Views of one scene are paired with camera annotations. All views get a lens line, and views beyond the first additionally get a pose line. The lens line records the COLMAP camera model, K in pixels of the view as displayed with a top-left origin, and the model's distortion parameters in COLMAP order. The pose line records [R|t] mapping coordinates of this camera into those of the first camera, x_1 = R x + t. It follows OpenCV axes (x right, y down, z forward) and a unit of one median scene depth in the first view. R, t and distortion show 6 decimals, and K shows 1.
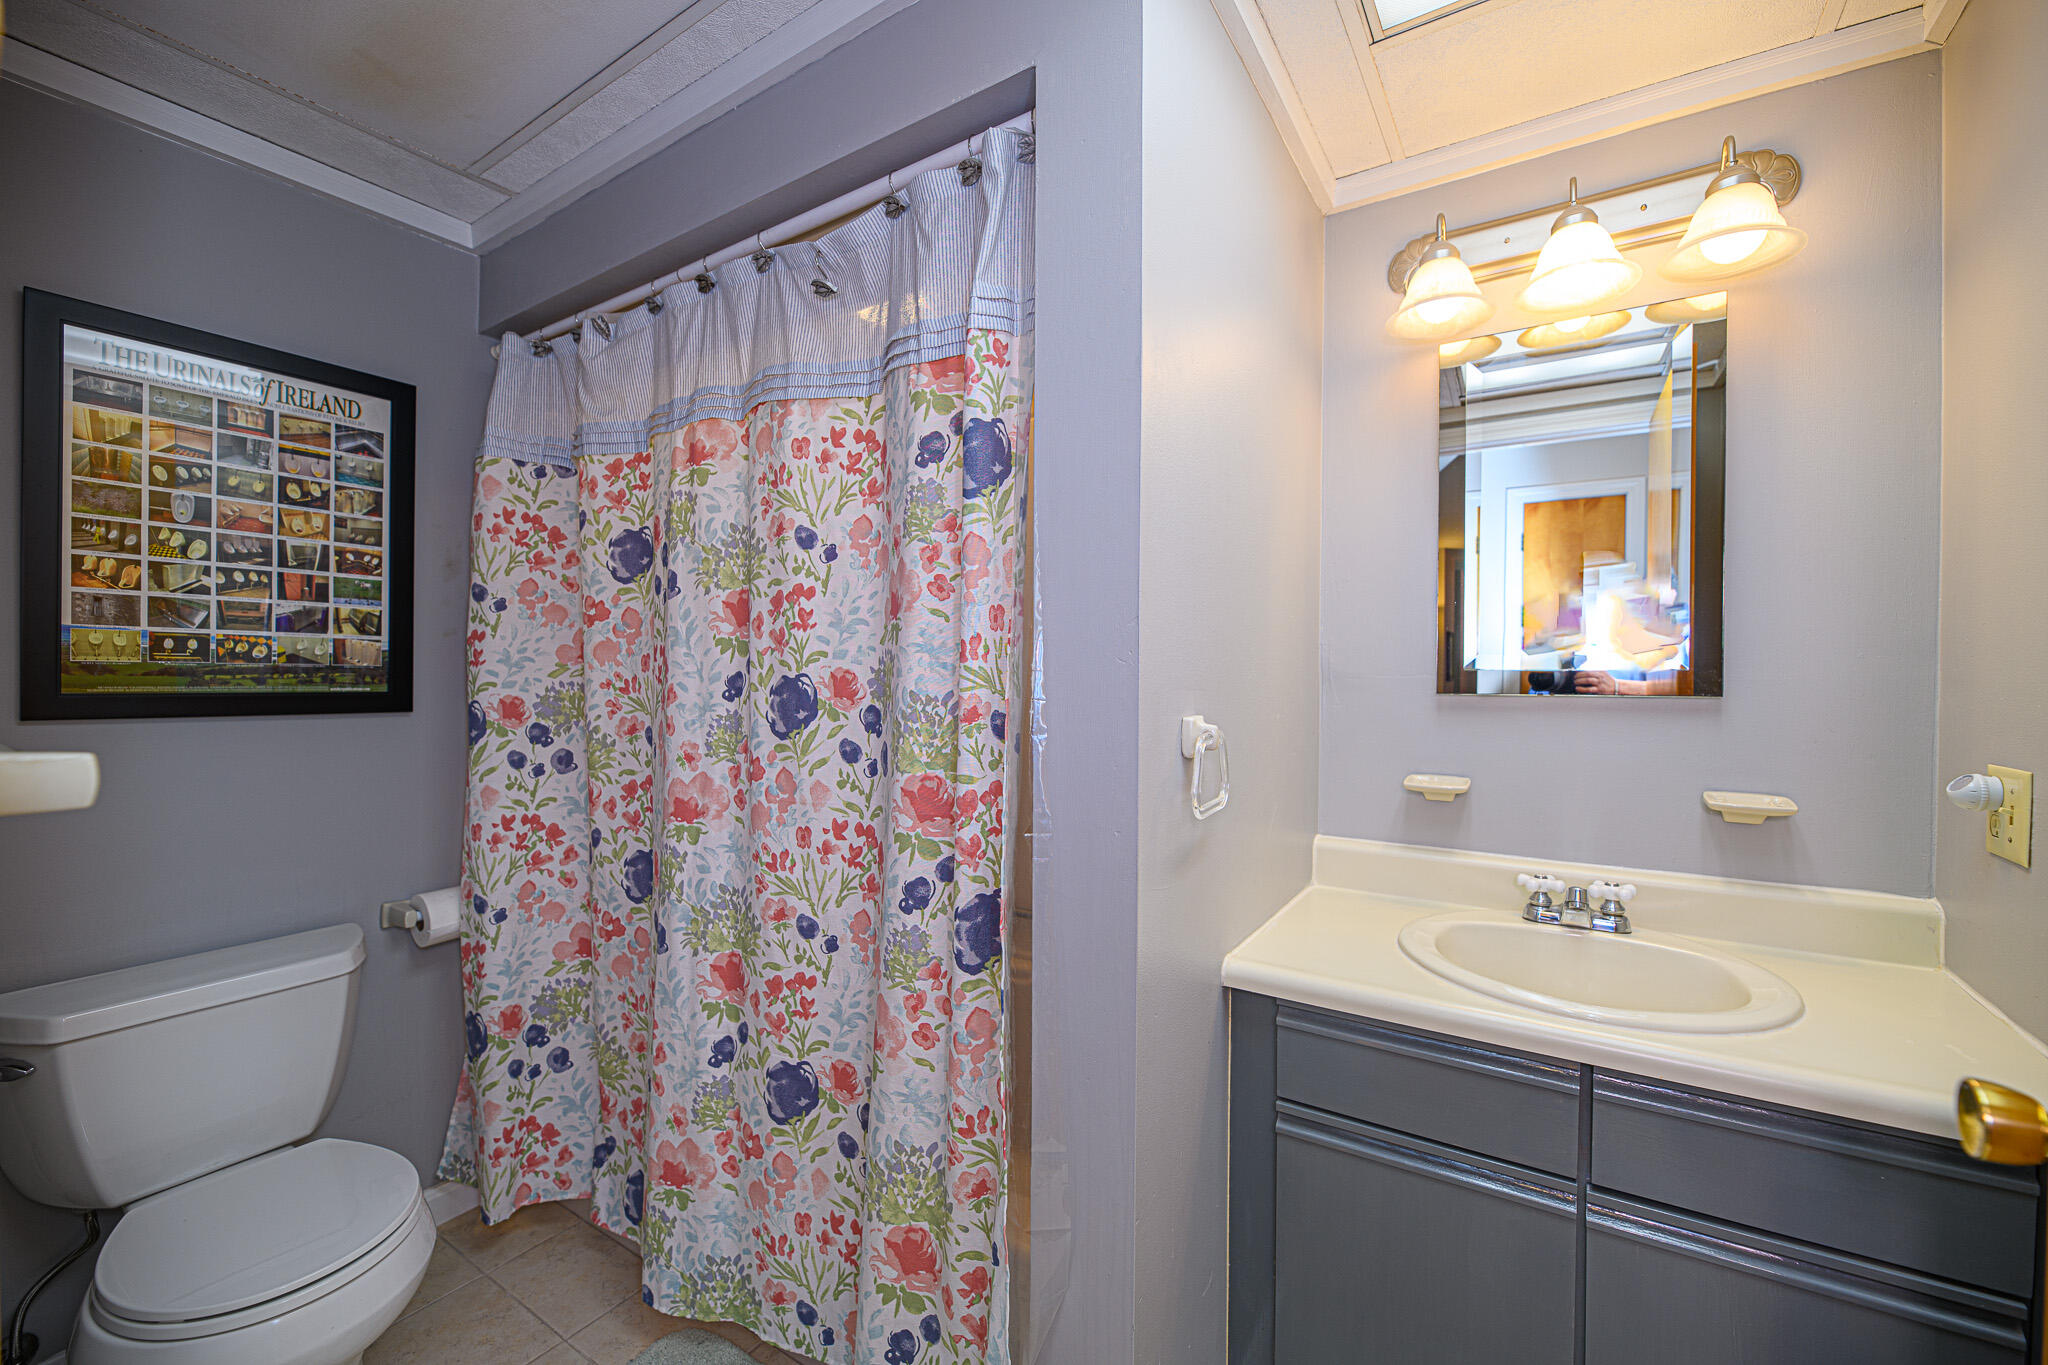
lens RADIAL K [[831.8, 0, 1027.7], [0, 831.8, 686.3], [0, 0, 1]] dist [0.001427, -0.000051]
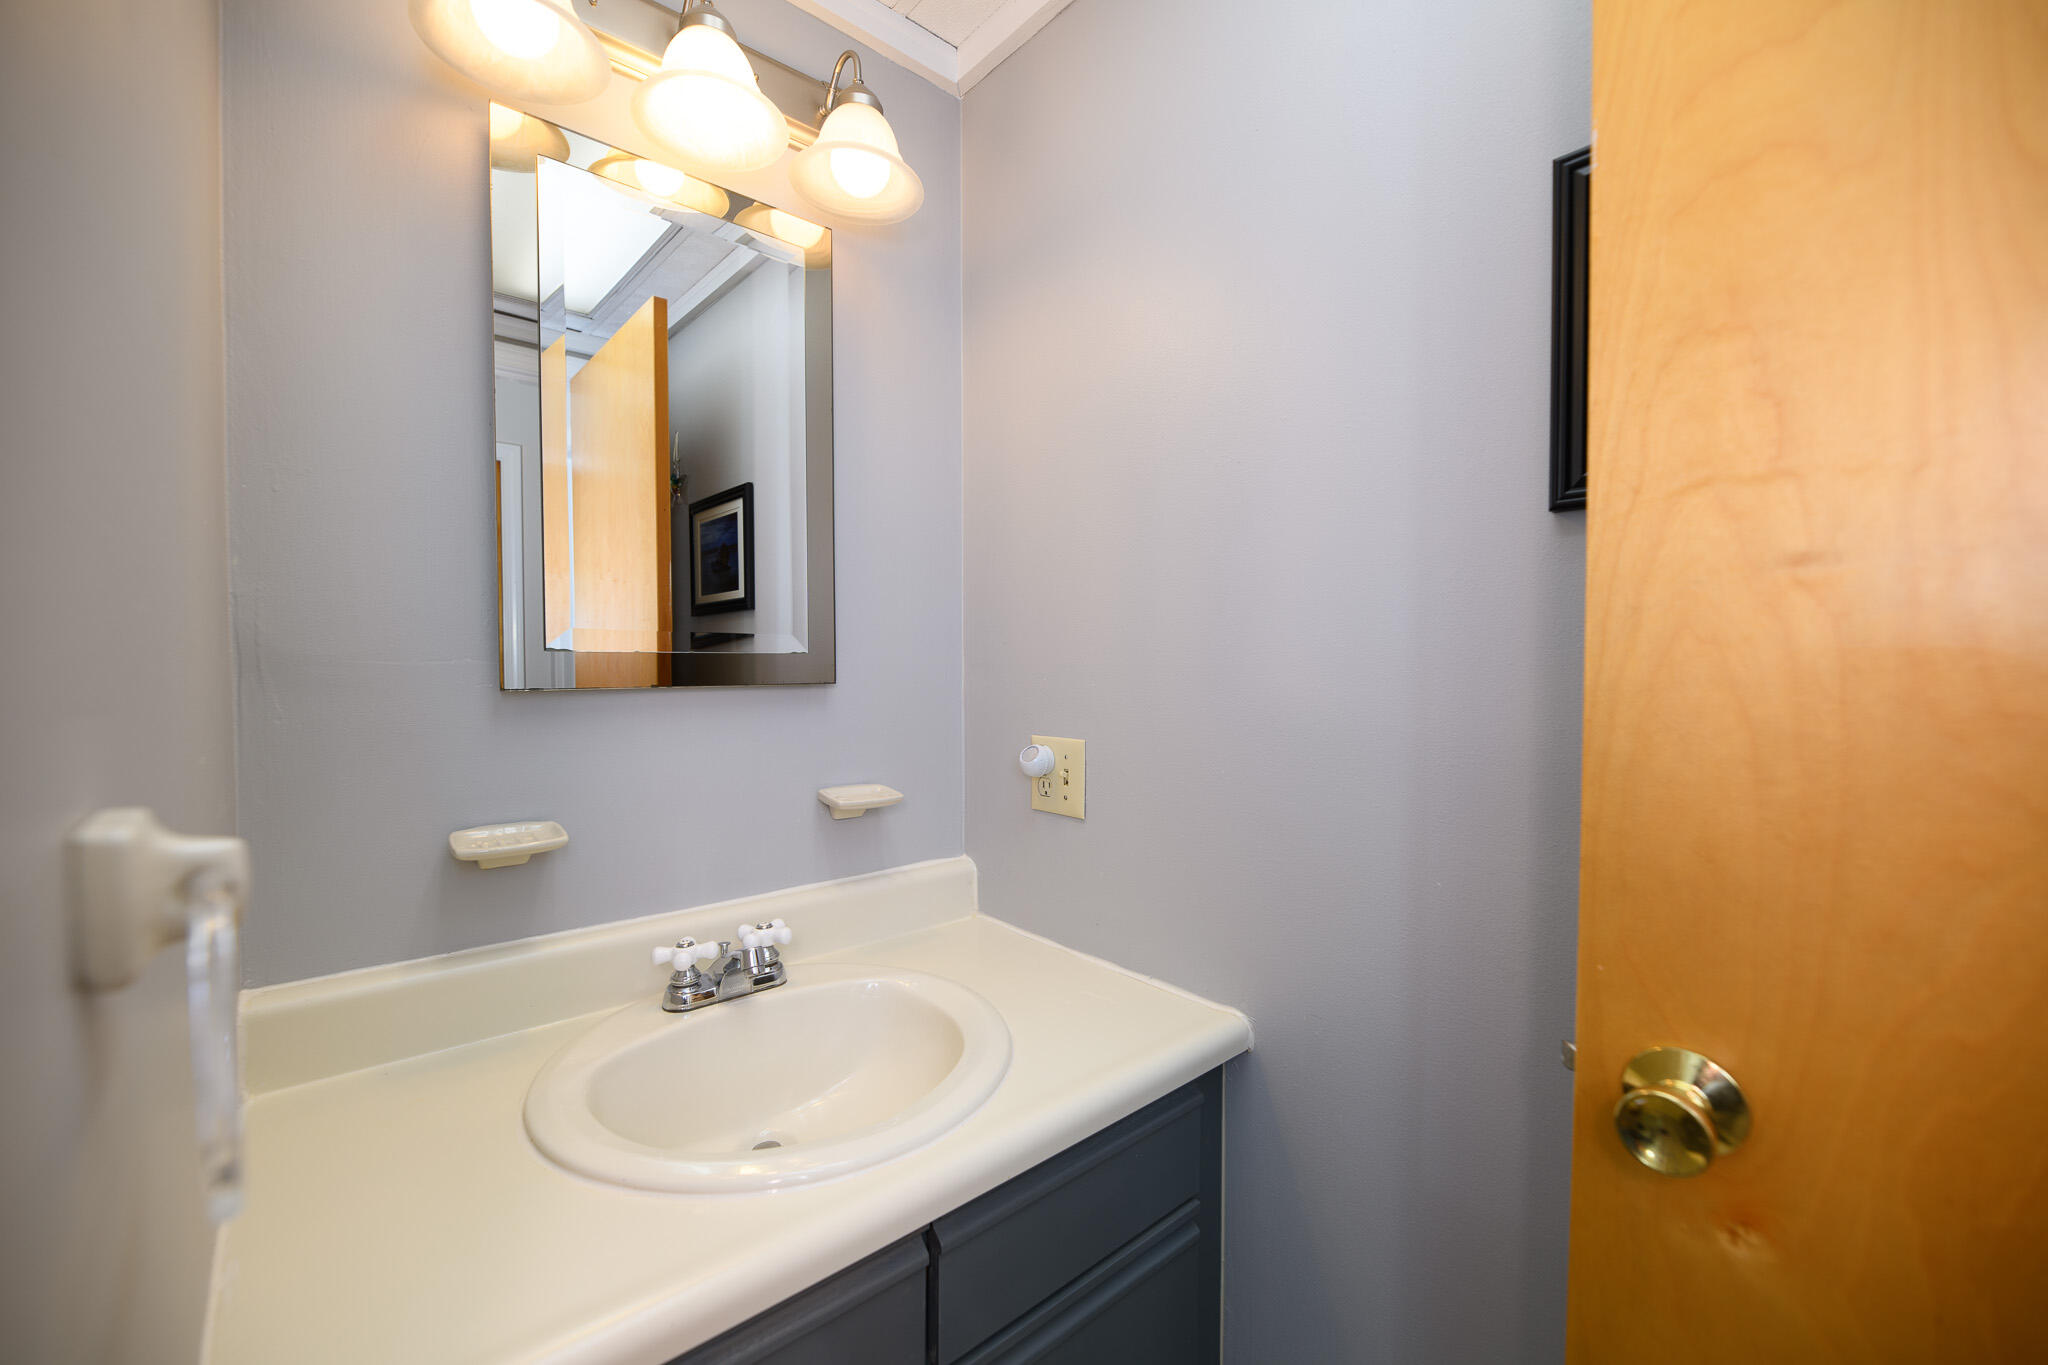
lens RADIAL K [[831.8, 0, 1027.7], [0, 831.8, 686.3], [0, 0, 1]] dist [0.001427, -0.000051]
pose [[0.270415, -0.030453, 0.962262, 0.020530], [0.014894, 0.999512, 0.027446, -0.006452], [-0.962629, 0.006911, 0.270737, 0.548769]]
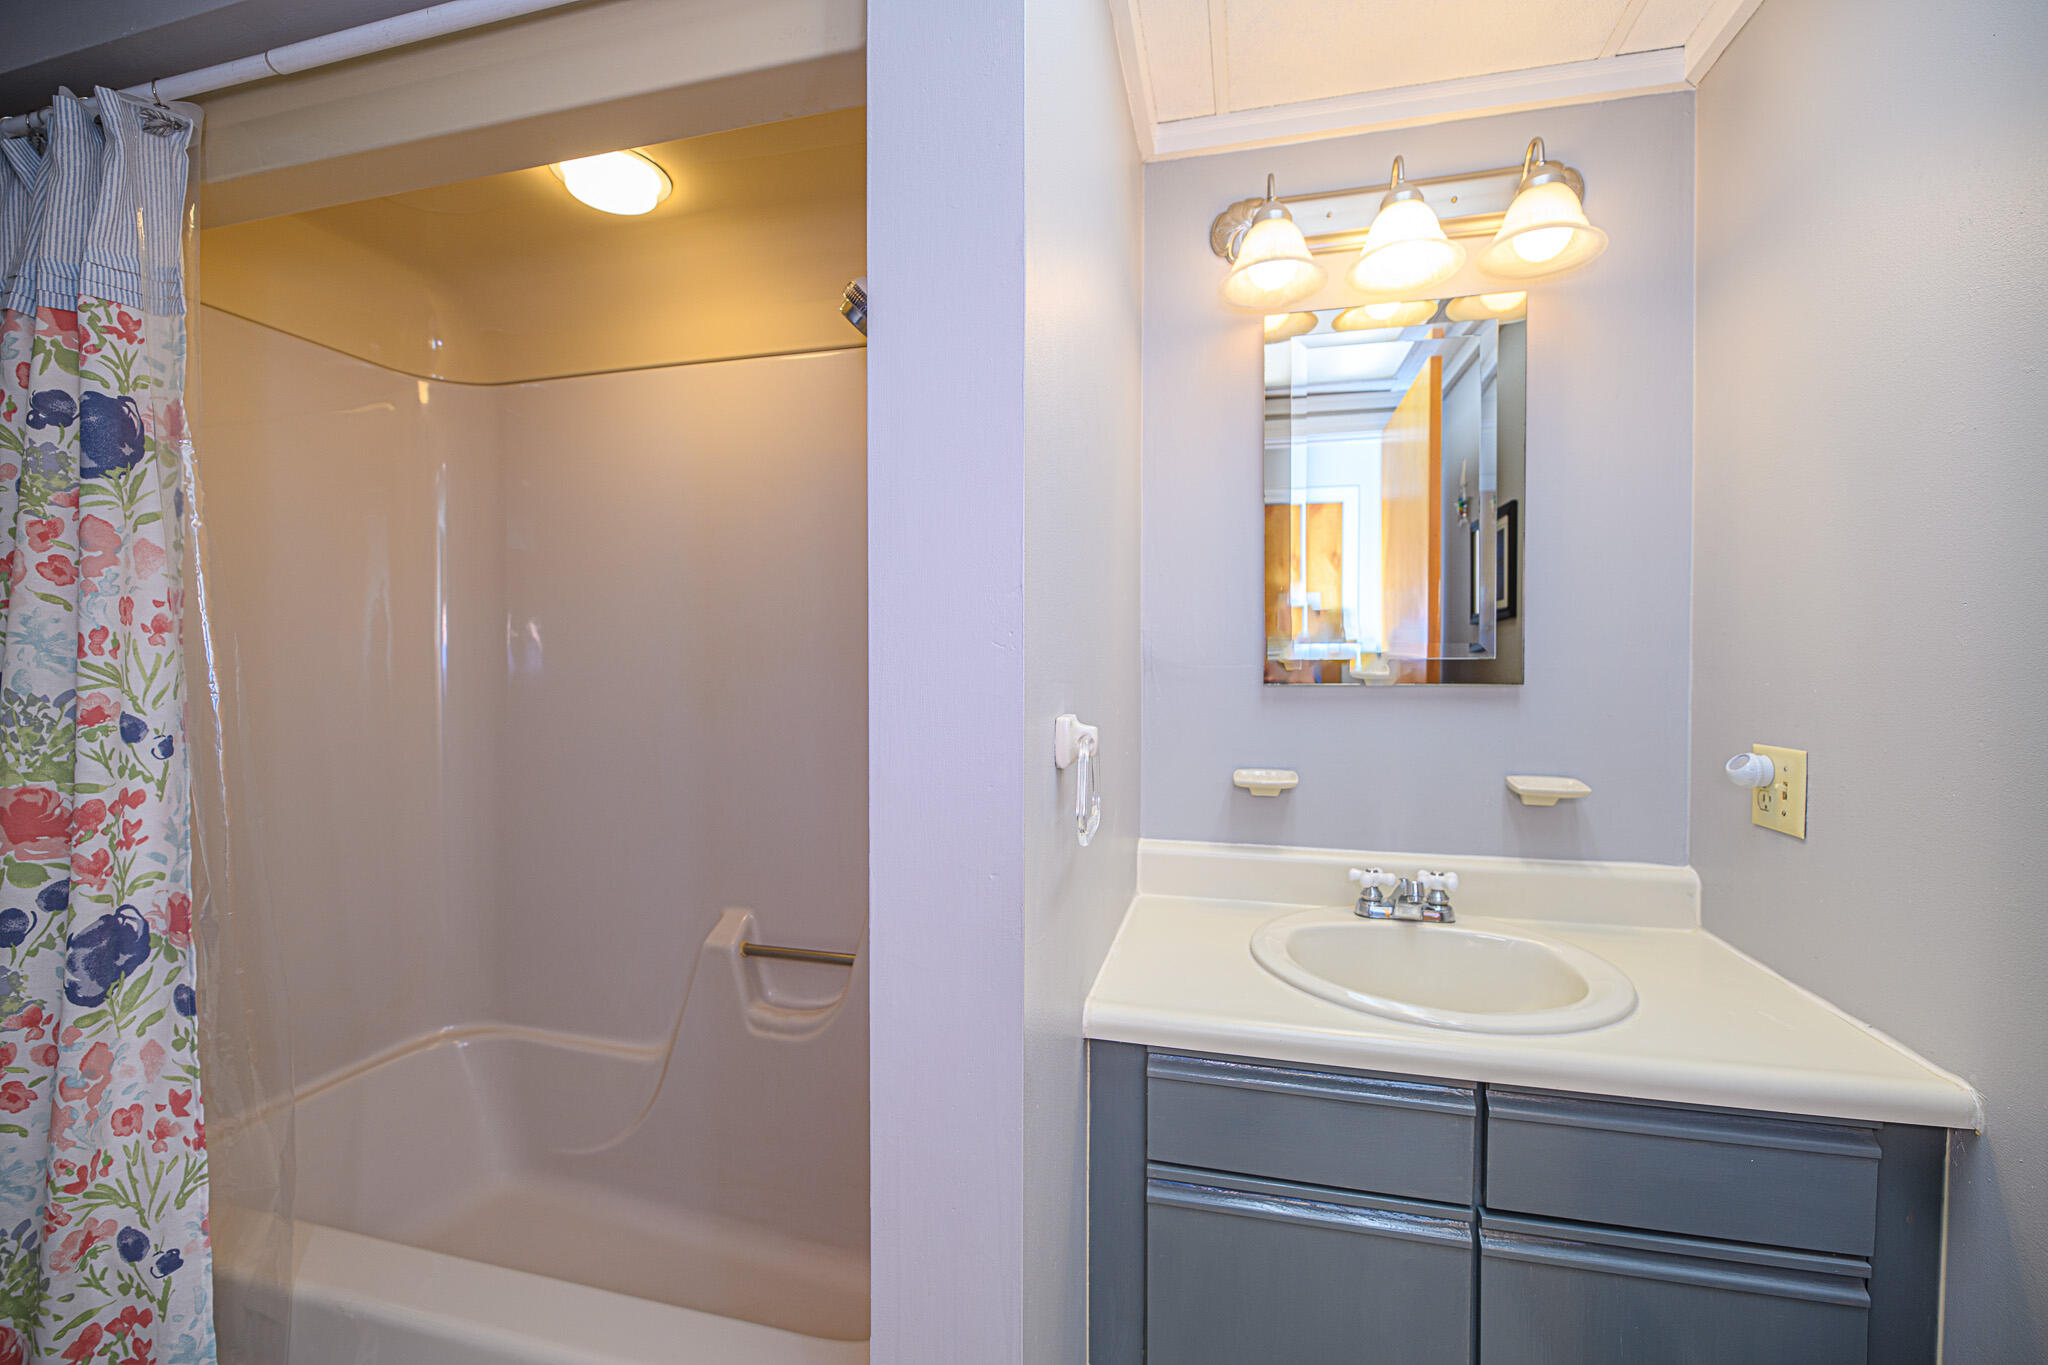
lens RADIAL K [[818.9, 0, 1029.2], [0, 818.9, 687.3], [0, 0, 1]] dist [-0.007382, -0.000052]
pose [[0.945895, -0.010145, 0.324314, -0.075114], [0.006413, 0.999900, 0.012572, -0.000873], [-0.324409, -0.009812, 0.945866, 0.236609]]
